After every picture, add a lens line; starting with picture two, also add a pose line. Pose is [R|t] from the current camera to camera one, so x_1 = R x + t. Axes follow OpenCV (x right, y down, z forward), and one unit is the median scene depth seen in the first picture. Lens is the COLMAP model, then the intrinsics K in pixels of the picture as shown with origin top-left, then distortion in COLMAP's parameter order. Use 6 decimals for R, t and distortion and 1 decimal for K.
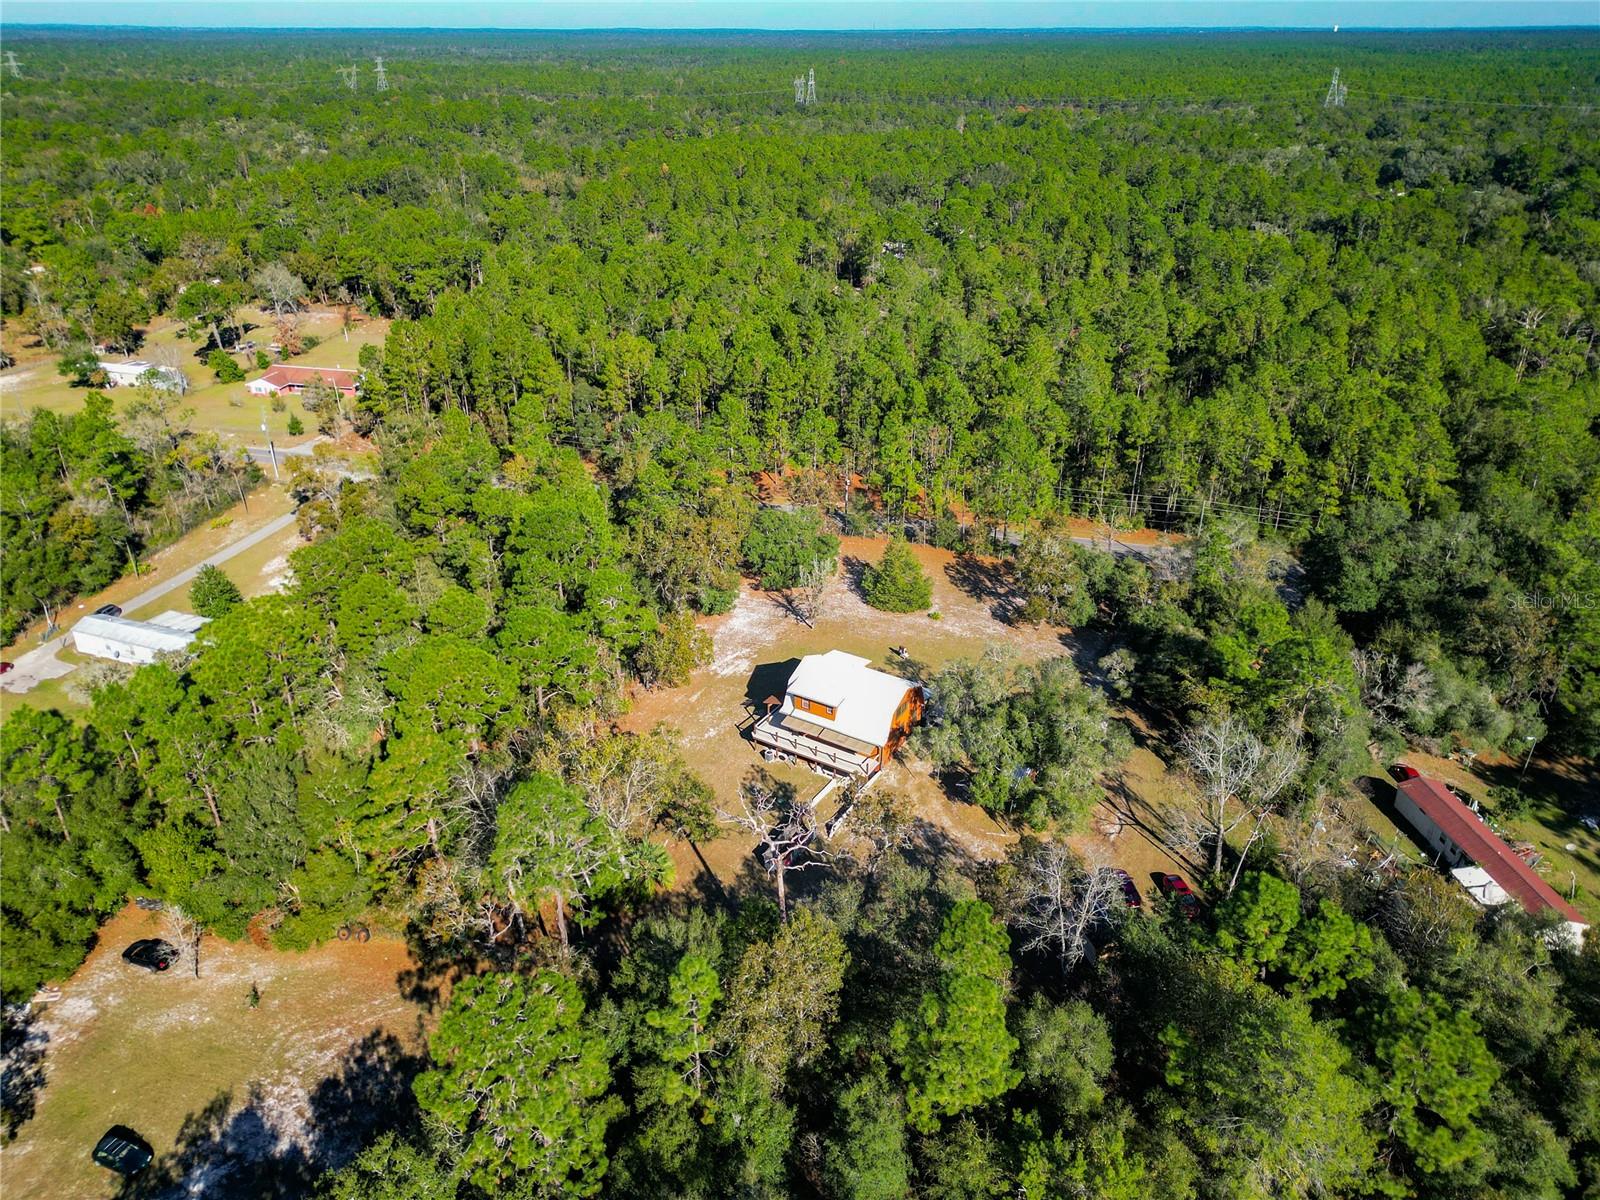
lens RADIAL K [[1190.6, 0, 827.0], [0, 1190.6, 605.3], [0, 0, 1]] dist [0.068636, -0.050120]
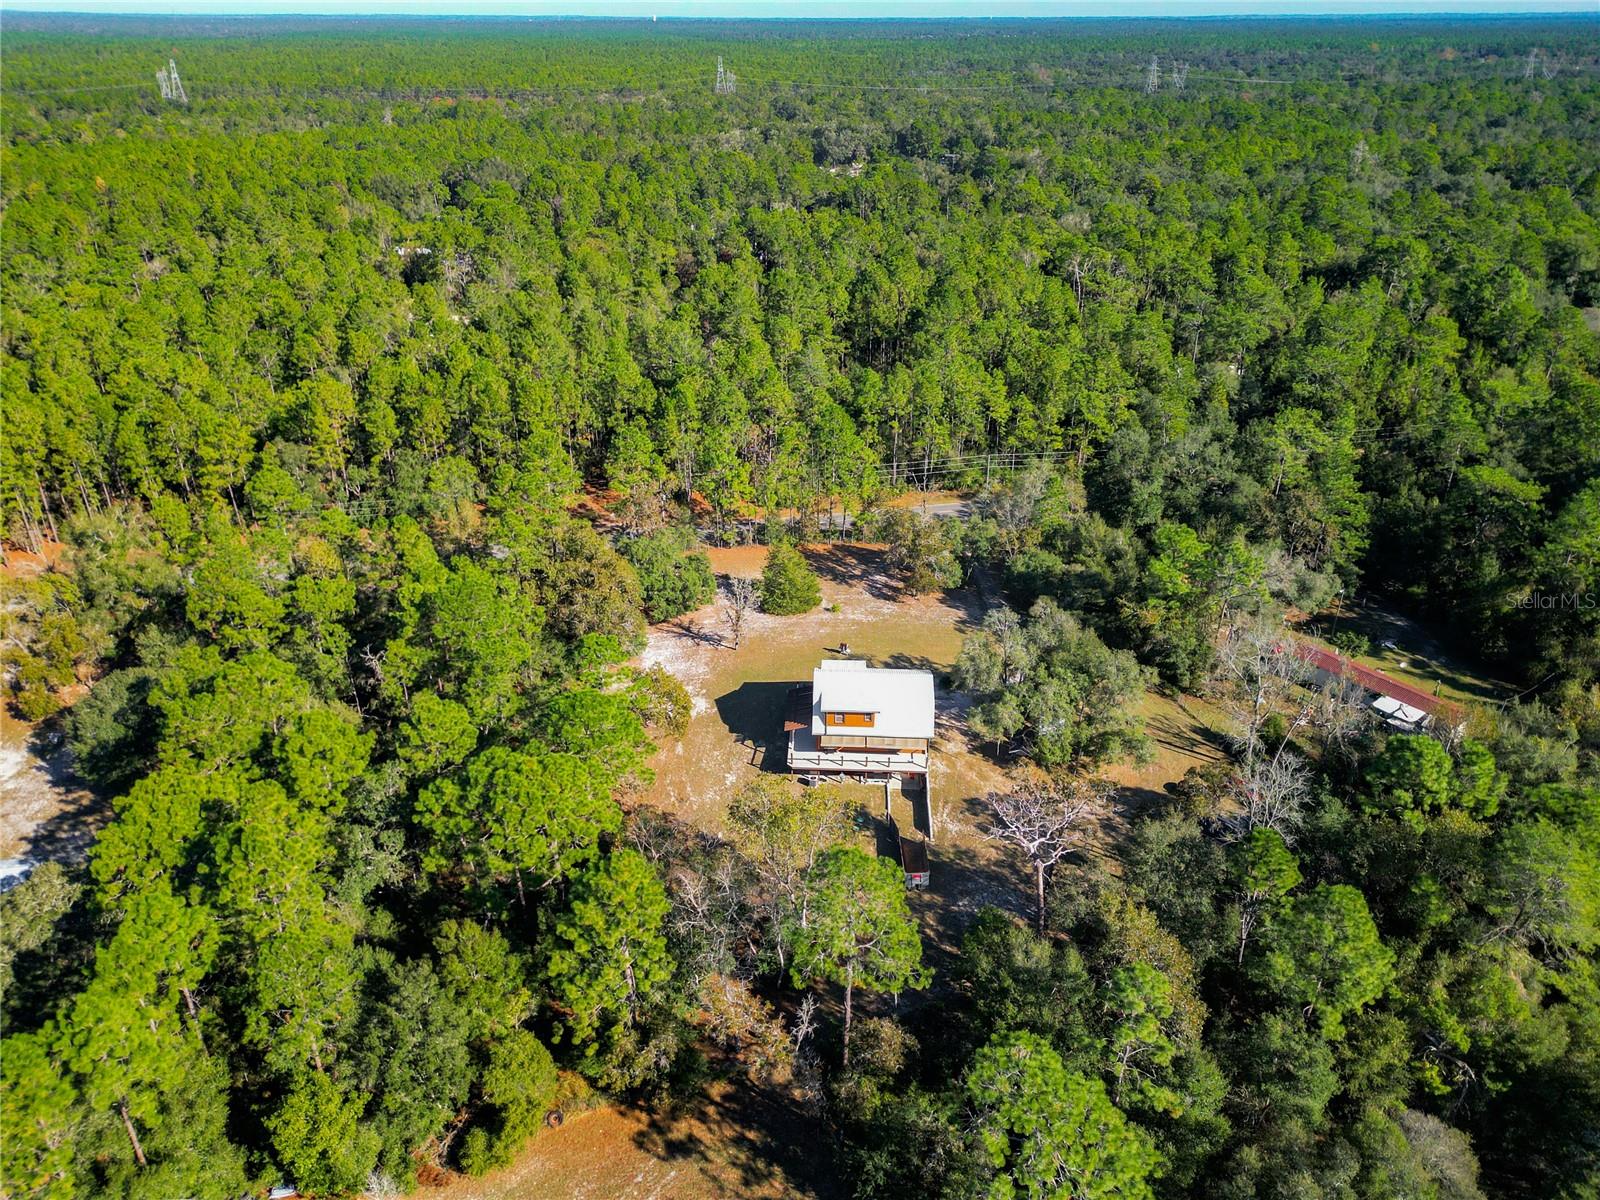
lens RADIAL K [[1190.6, 0, 827.0], [0, 1190.6, 605.3], [0, 0, 1]] dist [0.068636, -0.050120]
pose [[0.866749, -0.222589, 0.446319, -0.434746], [0.219011, 0.973853, 0.060364, -0.067068], [-0.448086, 0.045429, 0.892835, 0.132869]]
